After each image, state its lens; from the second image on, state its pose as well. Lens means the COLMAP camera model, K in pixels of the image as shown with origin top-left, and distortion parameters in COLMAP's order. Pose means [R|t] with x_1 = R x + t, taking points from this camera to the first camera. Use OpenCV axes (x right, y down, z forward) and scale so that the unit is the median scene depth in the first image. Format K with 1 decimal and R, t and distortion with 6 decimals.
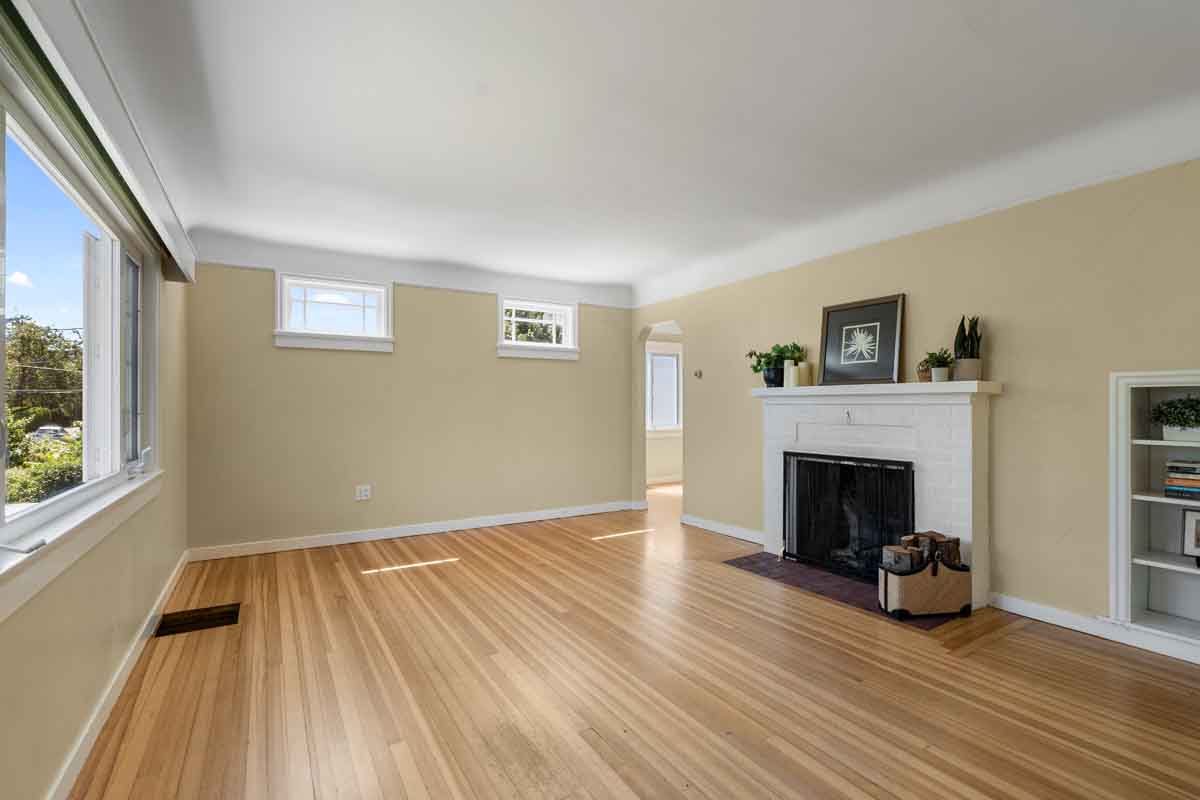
lens RADIAL K [[545.5, 0, 600.9], [0, 545.5, 407.0], [0, 0, 1]] dist [0.000305, 0.000000]
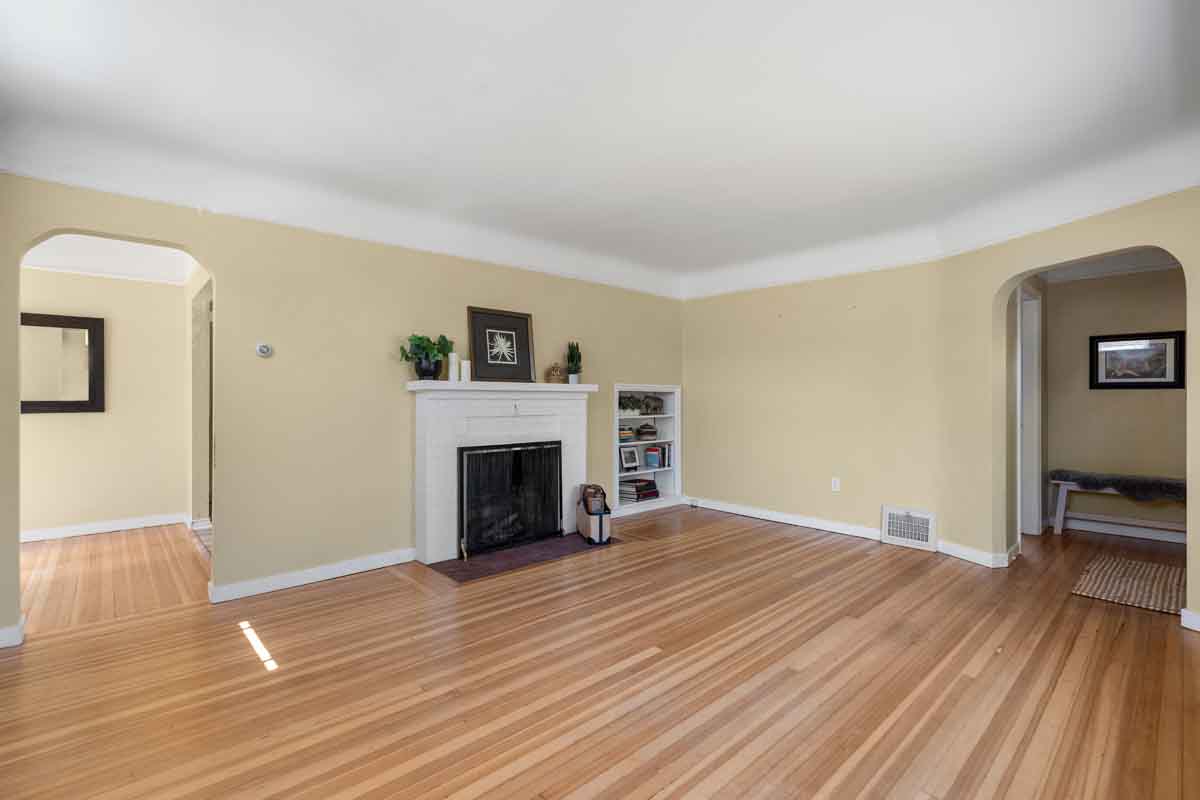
lens RADIAL K [[545.5, 0, 599.8], [0, 545.5, 396.6], [0, 0, 1]] dist [0.000305, 0.000000]
pose [[-0.191599, 0.000039, 0.981473, -0.714697], [-0.001335, 0.999999, -0.000300, -0.009707], [-0.981472, -0.001368, -0.191598, 1.020180]]
